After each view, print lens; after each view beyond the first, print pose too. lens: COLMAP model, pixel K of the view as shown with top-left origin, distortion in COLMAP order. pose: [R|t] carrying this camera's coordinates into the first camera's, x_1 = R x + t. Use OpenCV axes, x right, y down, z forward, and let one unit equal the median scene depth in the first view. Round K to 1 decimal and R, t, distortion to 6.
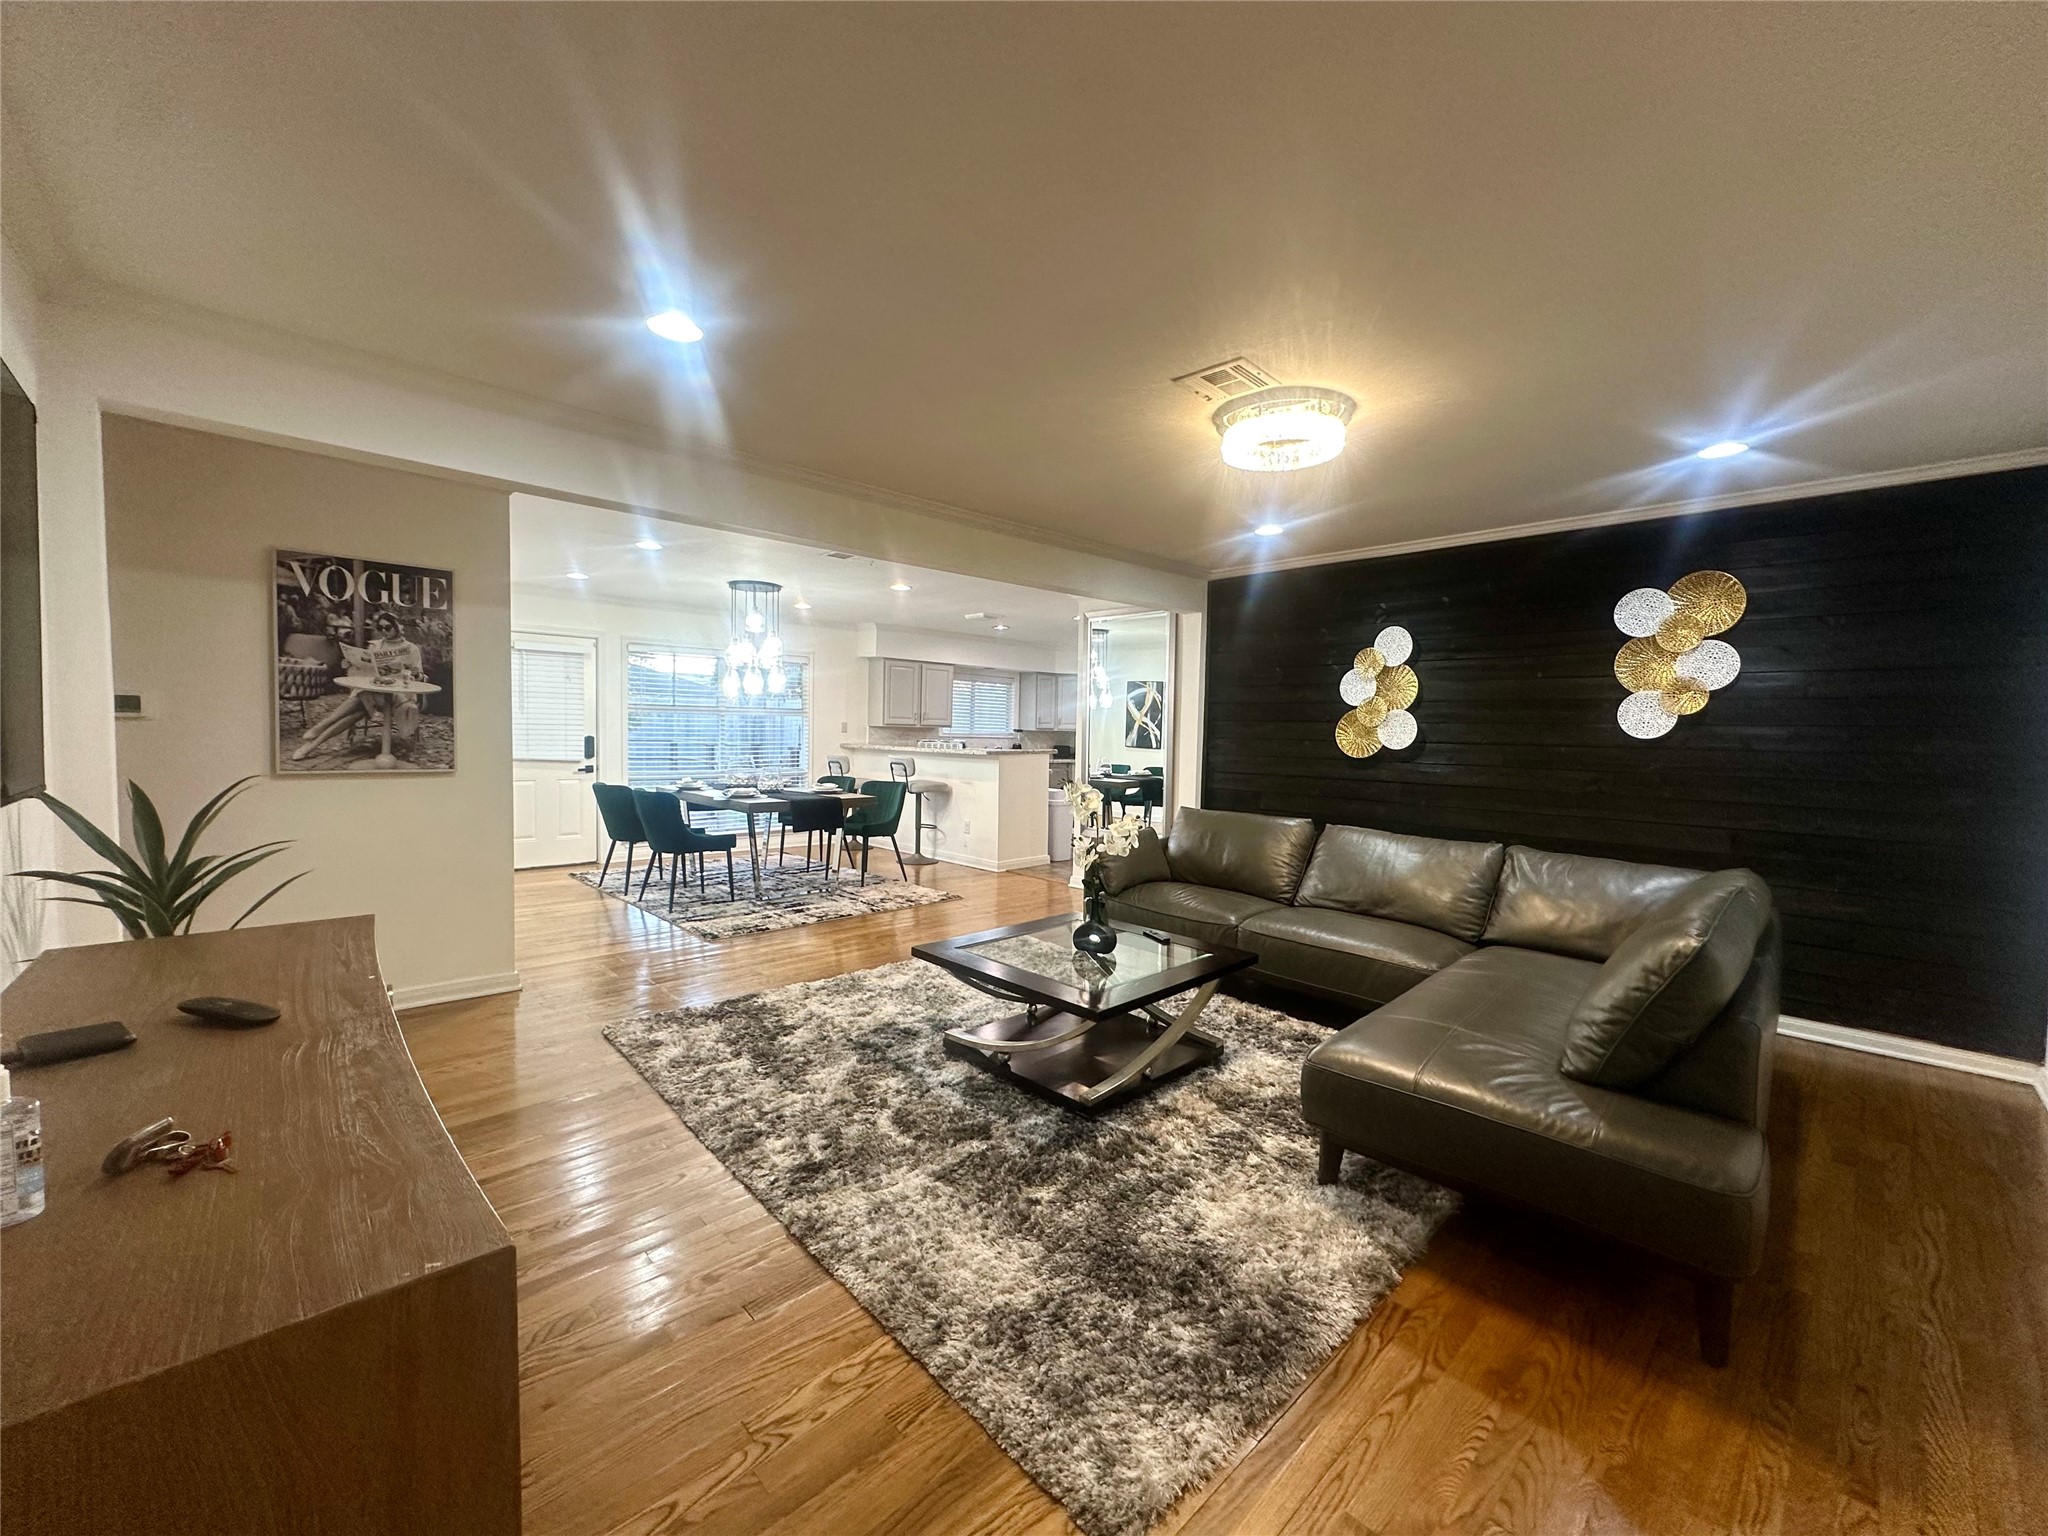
lens RADIAL K [[816.4, 0, 1028.9], [0, 816.4, 770.2], [0, 0, 1]] dist [-0.002575, 0.000323]
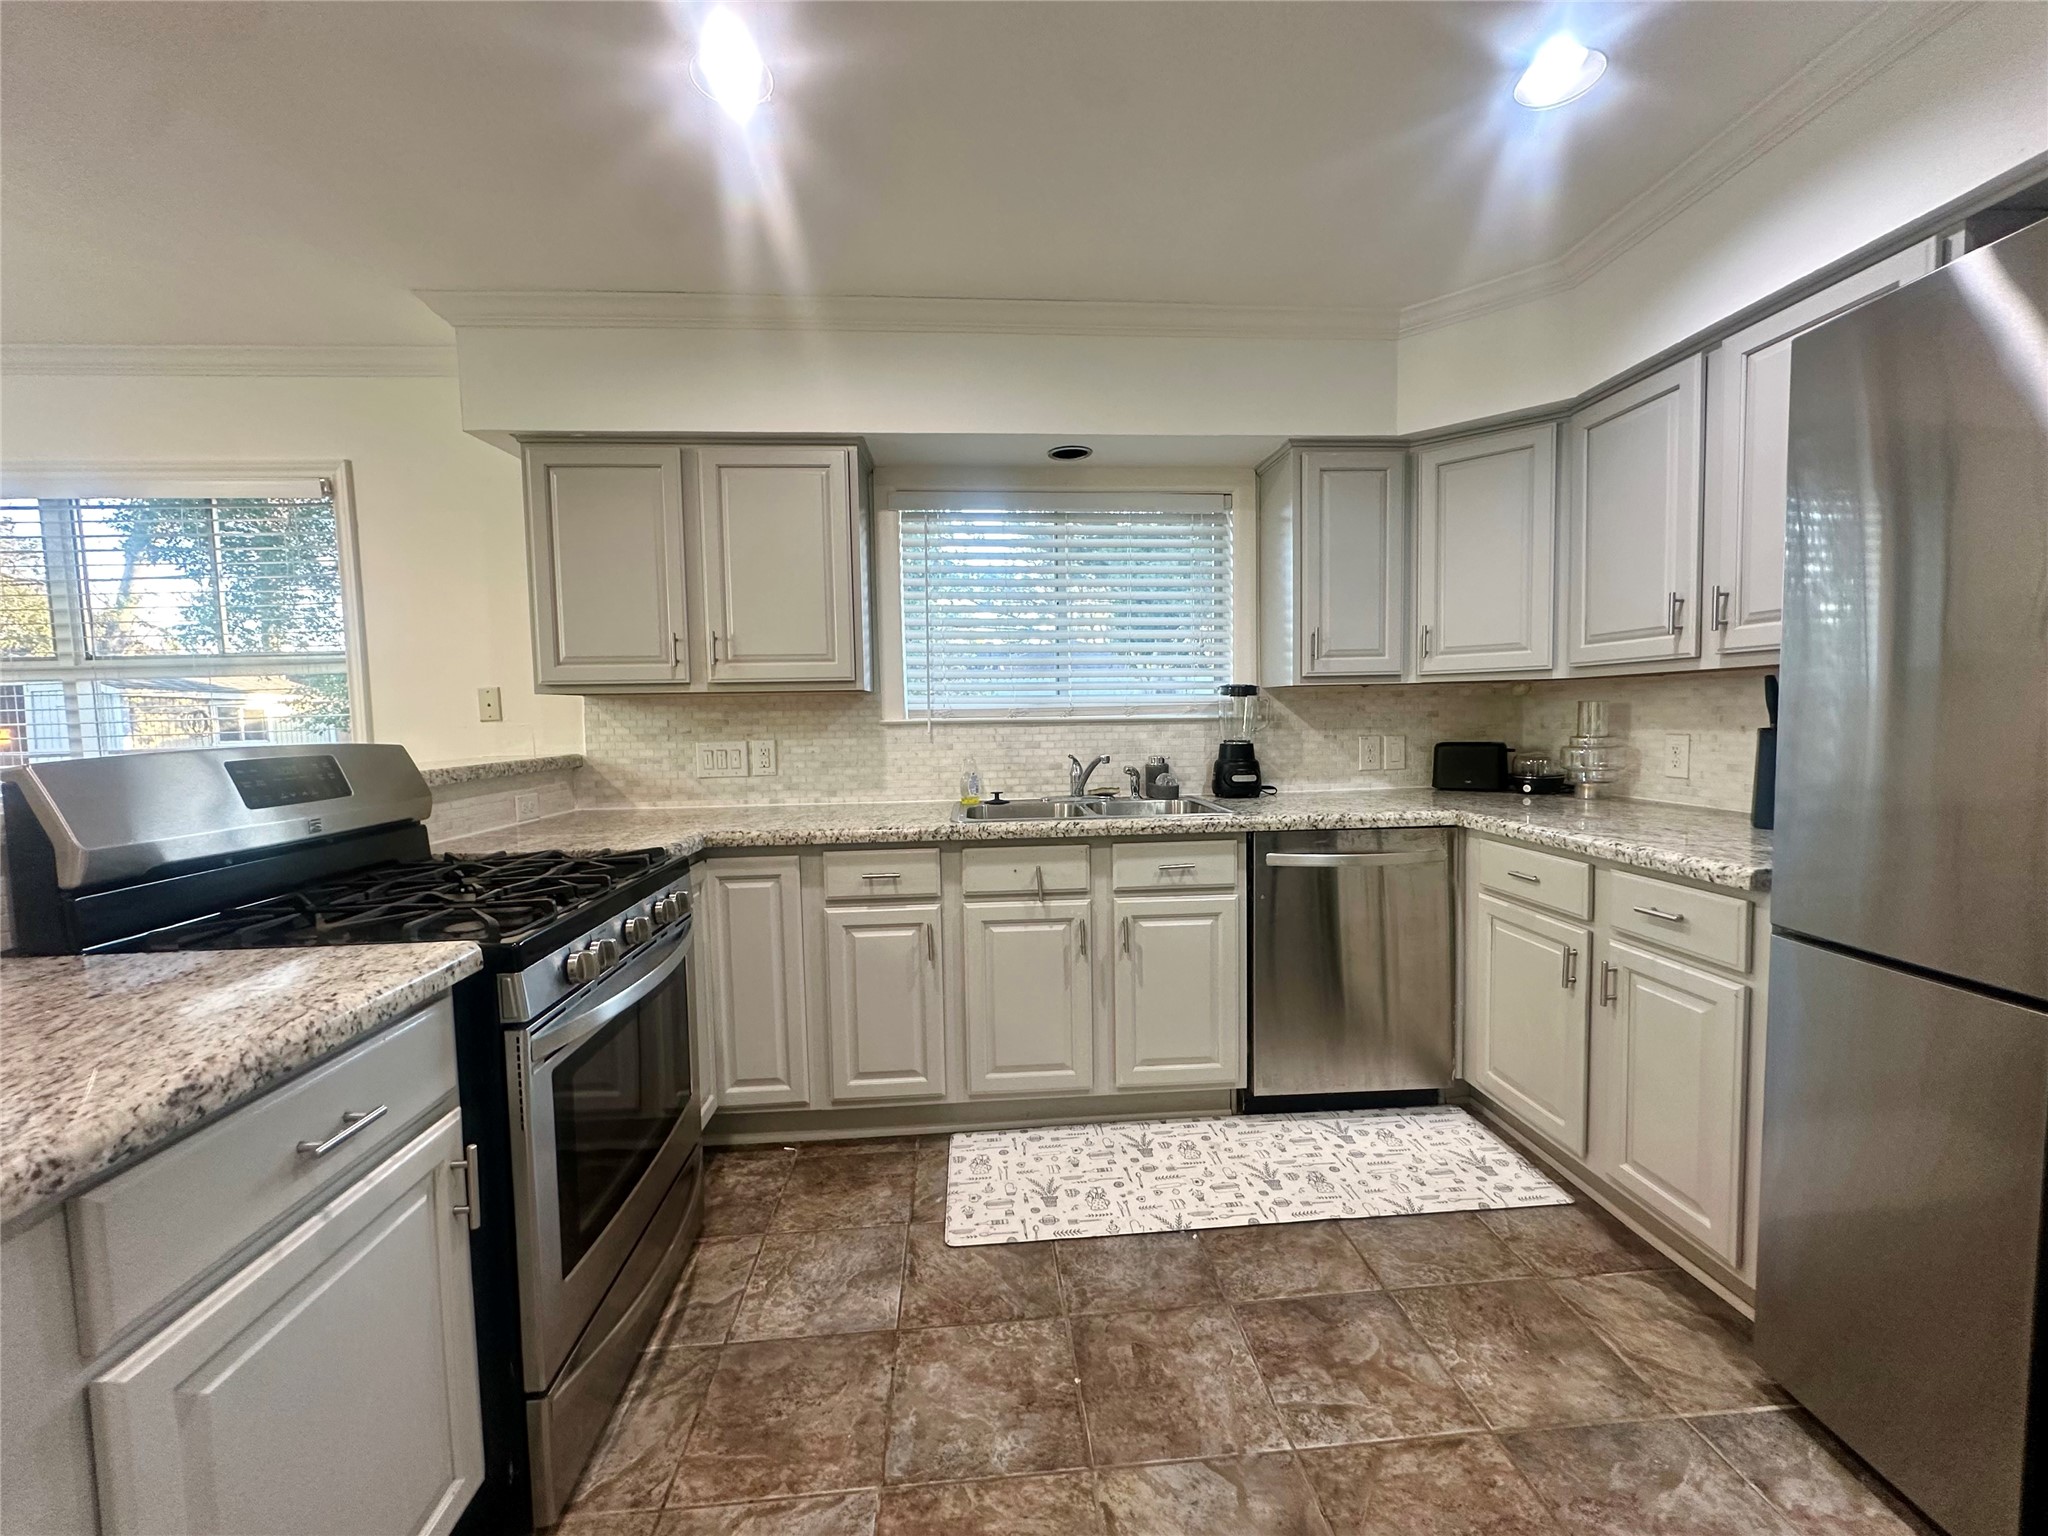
lens RADIAL K [[816.4, 0, 1027.7], [0, 816.4, 764.8], [0, 0, 1]] dist [-0.002575, 0.000323]
pose [[0.768467, 0.004545, -0.639874, 0.137775], [0.003559, 0.999929, 0.011376, -0.037385], [0.639880, -0.011019, 0.768396, 1.014181]]
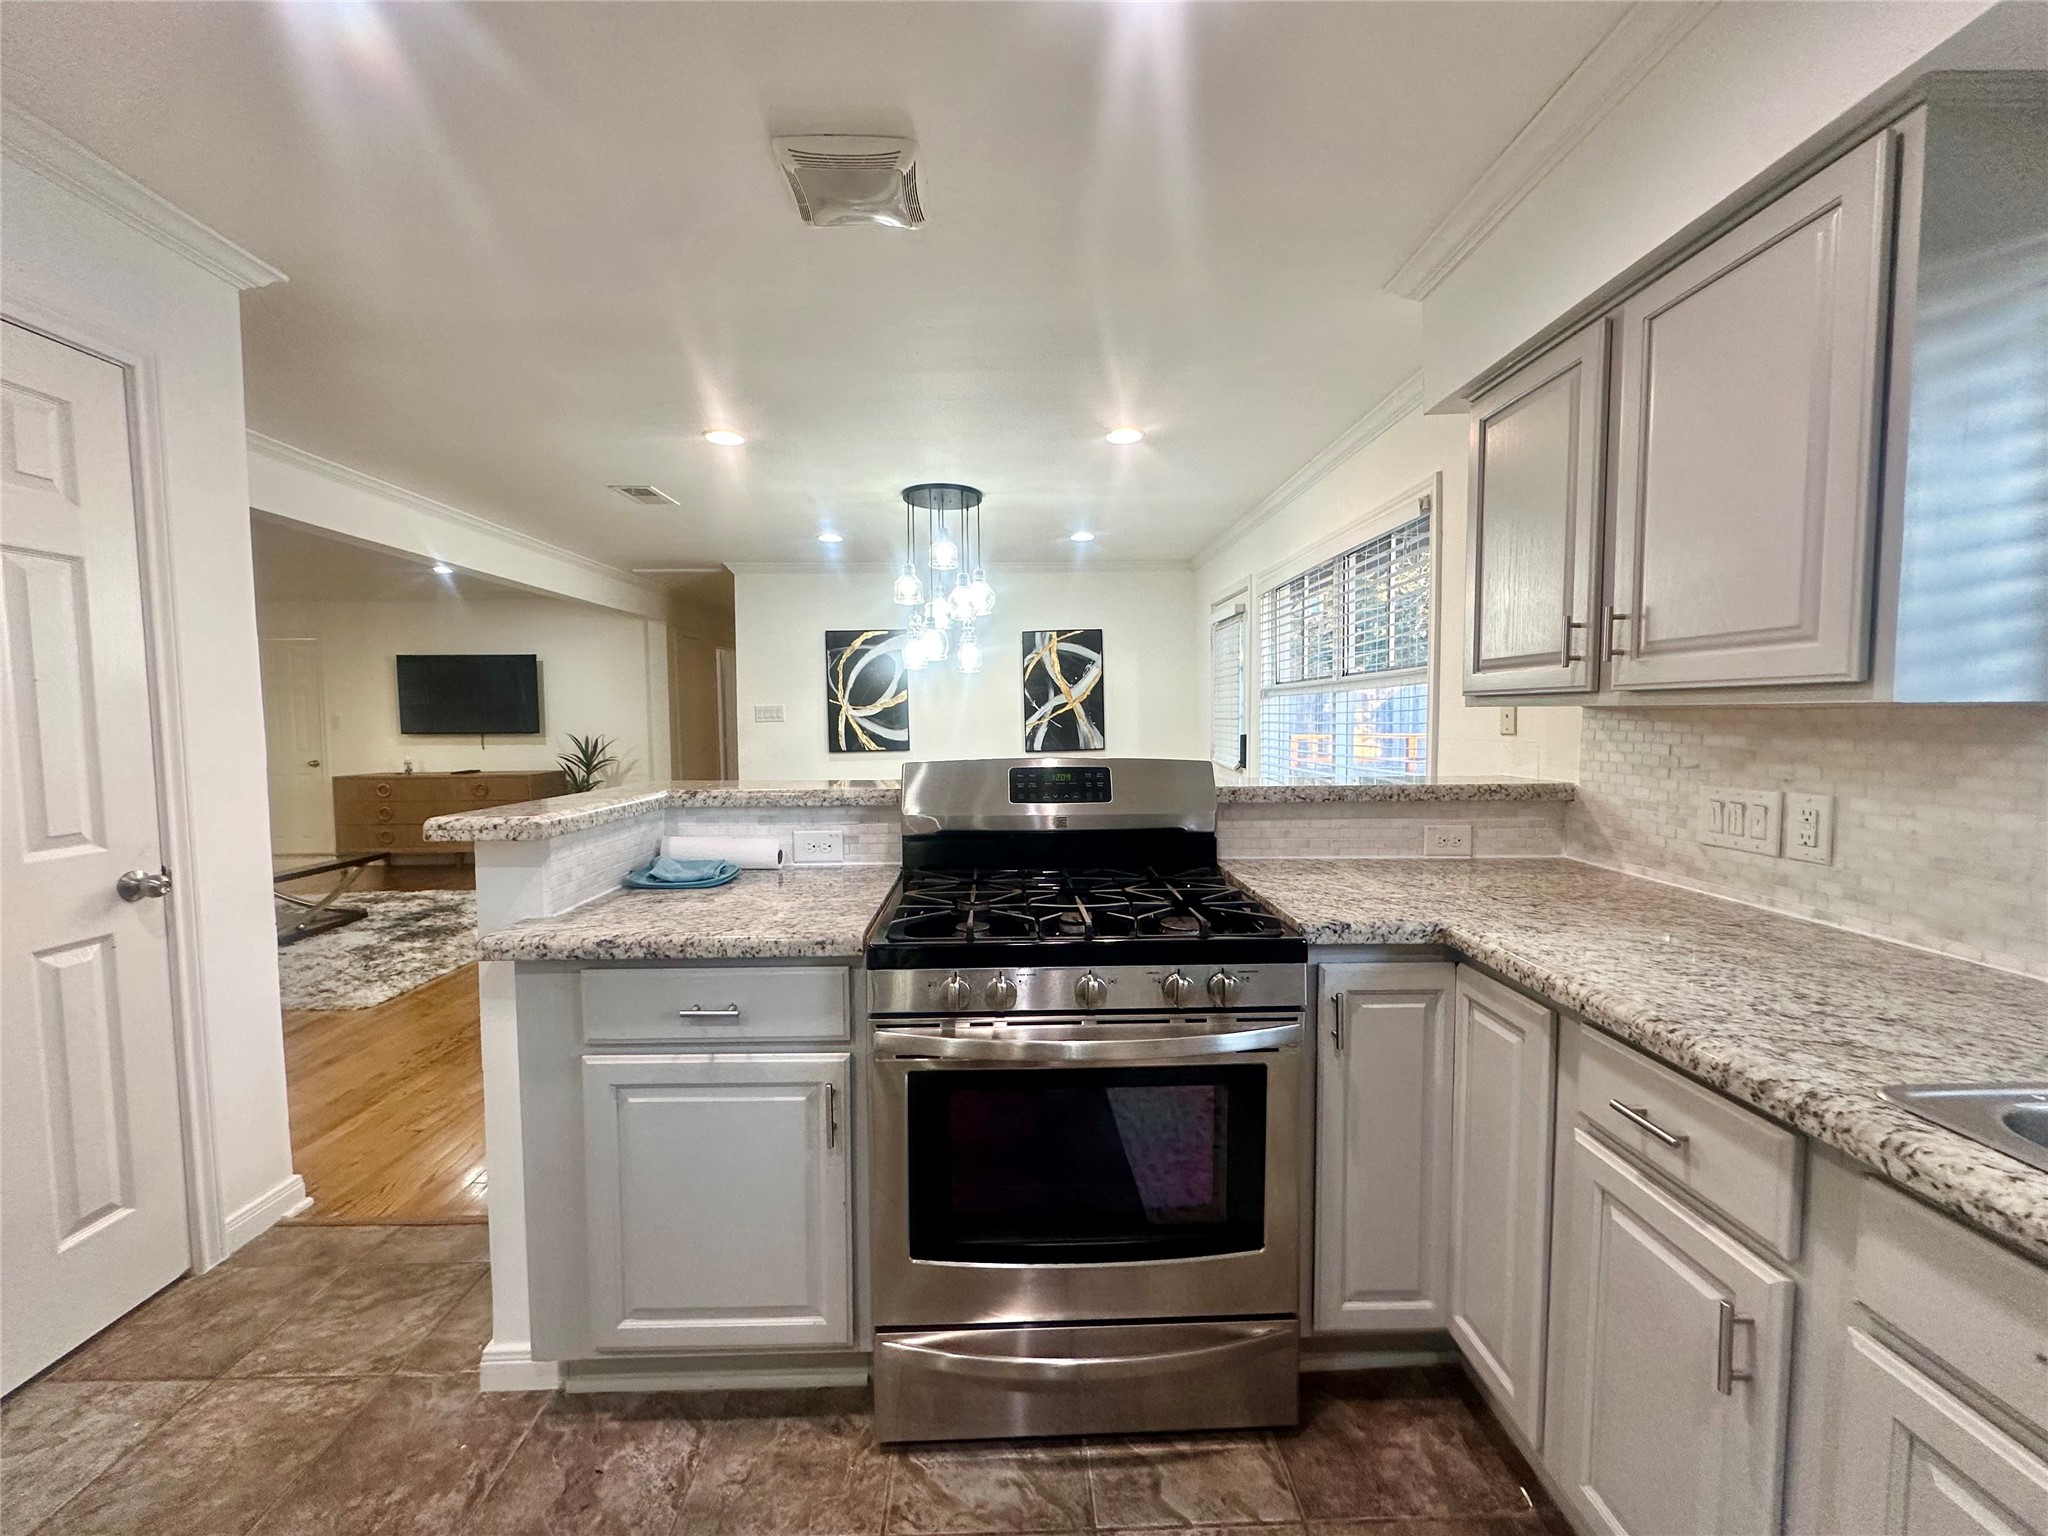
lens RADIAL K [[816.4, 0, 1023.2], [0, 816.4, 763.8], [0, 0, 1]] dist [-0.002575, 0.000323]
pose [[-0.675309, 0.026432, -0.737061, 0.078397], [-0.046761, 0.995813, 0.078555, -0.057237], [0.736051, 0.087514, -0.671245, 1.203606]]
